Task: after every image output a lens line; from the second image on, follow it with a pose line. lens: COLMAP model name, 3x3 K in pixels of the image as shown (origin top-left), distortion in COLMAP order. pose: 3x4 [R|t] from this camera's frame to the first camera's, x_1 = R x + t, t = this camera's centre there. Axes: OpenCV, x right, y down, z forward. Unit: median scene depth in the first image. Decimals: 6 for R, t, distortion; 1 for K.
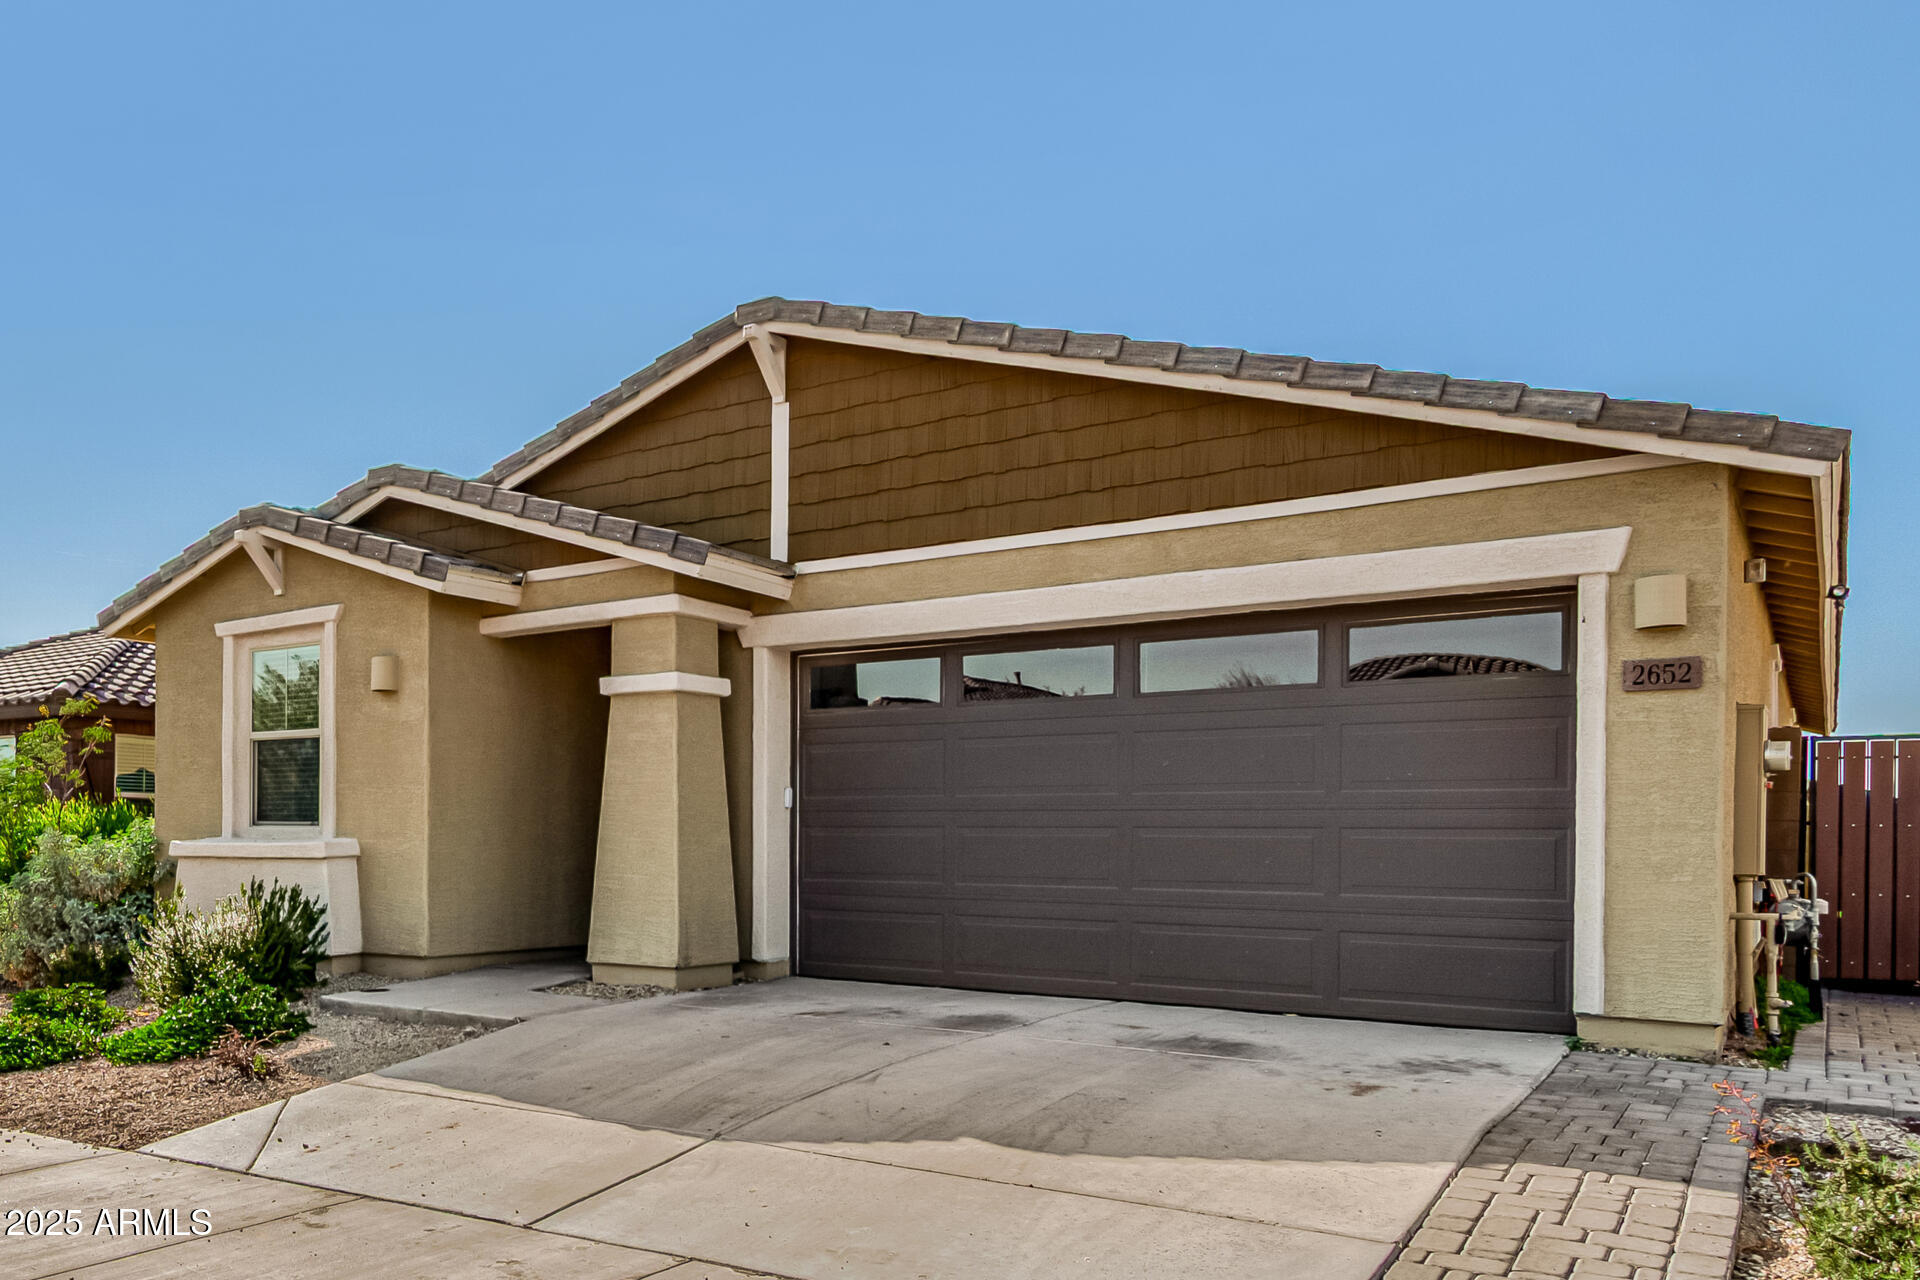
lens RADIAL K [[902.6, 0, 966.1], [0, 902.6, 647.0], [0, 0, 1]] dist [0.002360, -0.000902]
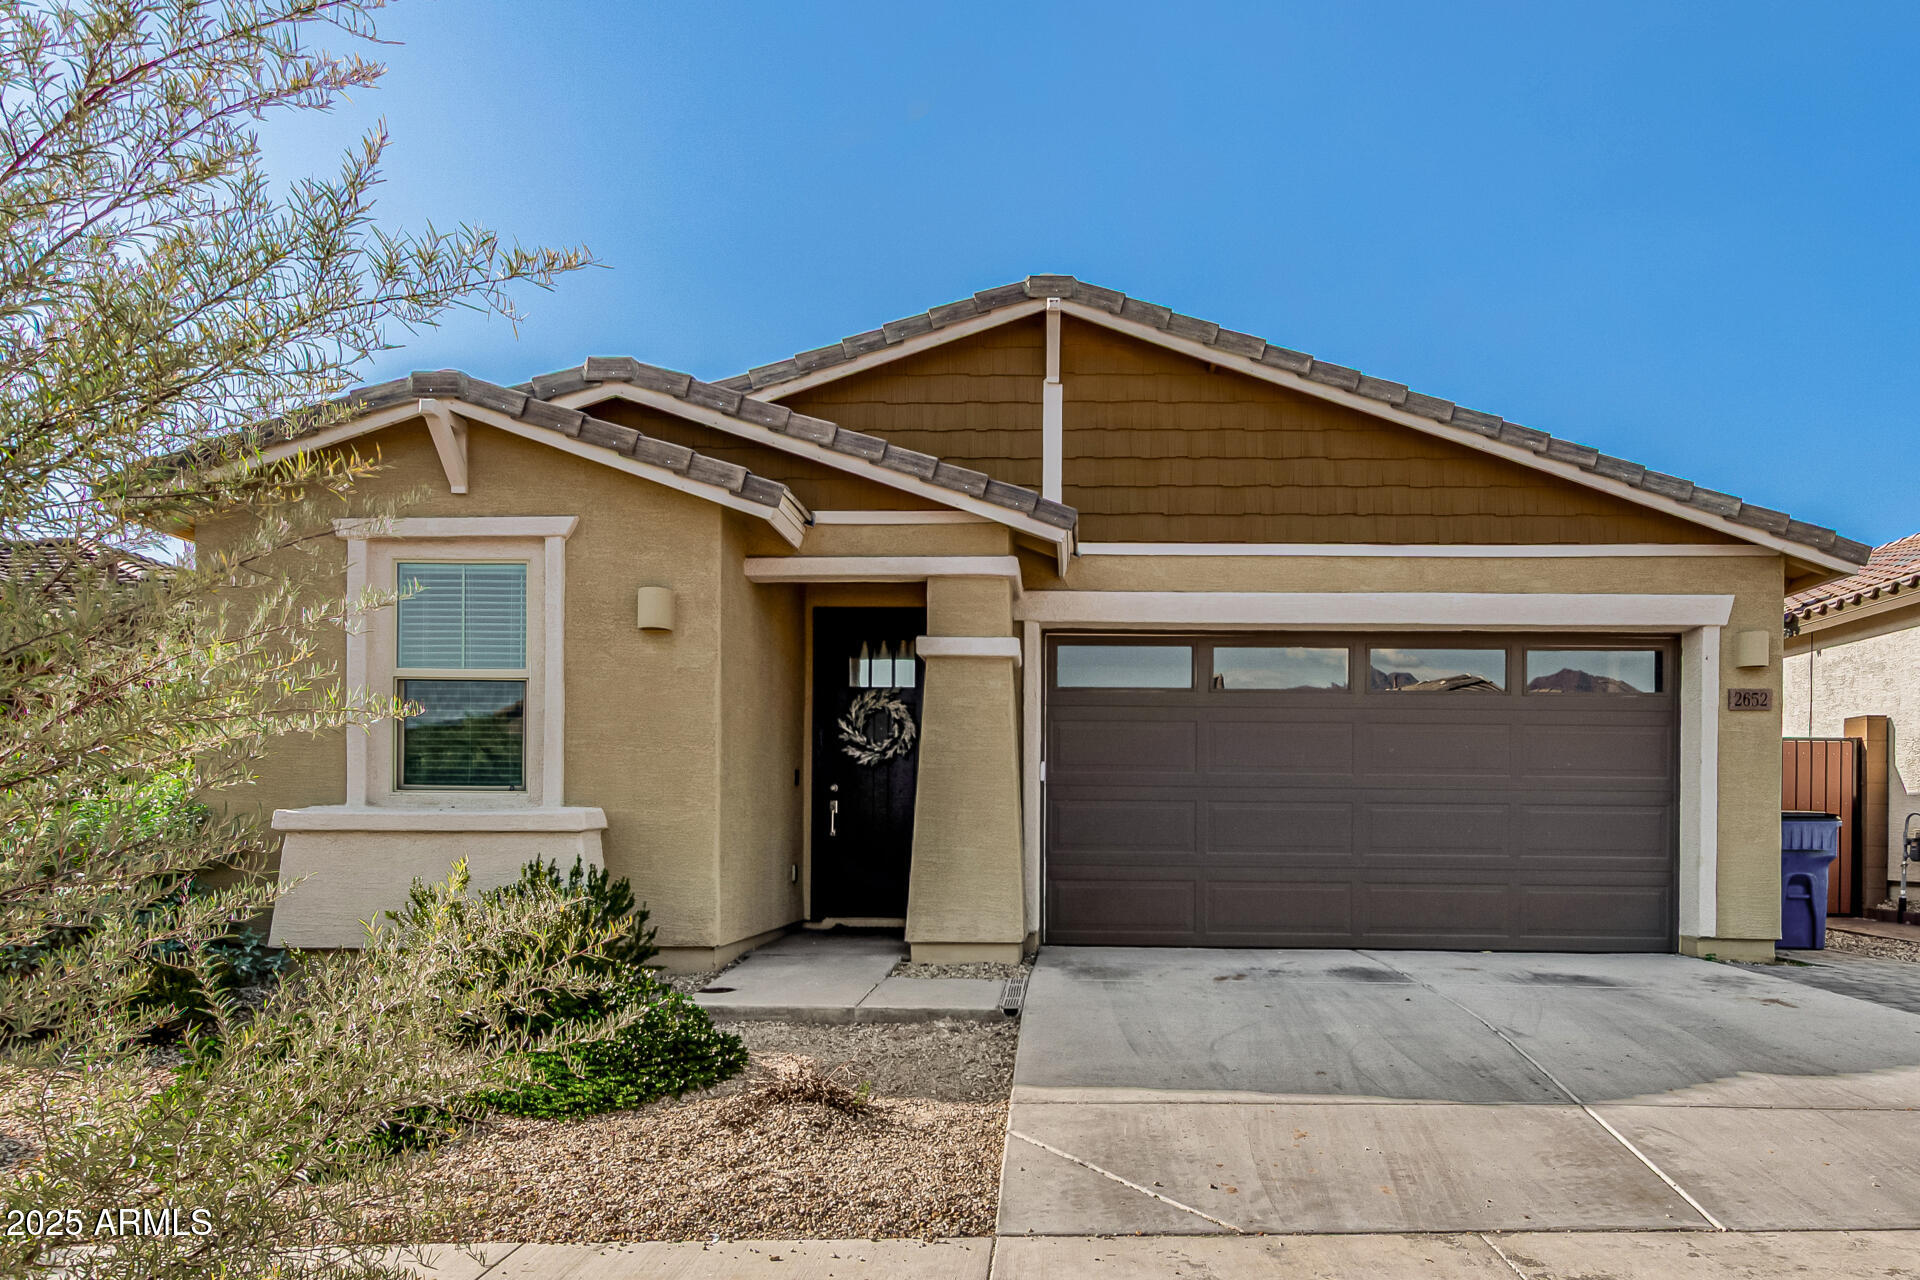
lens RADIAL K [[760.3, 0, 974.7], [0, 760.3, 674.5], [0, 0, 1]] dist [0.000622, -0.000075]
pose [[0.927325, 0.072198, 0.367228, -0.641814], [-0.079707, 0.996804, 0.005302, 0.064343], [-0.365672, -0.034187, 0.930116, 0.253418]]
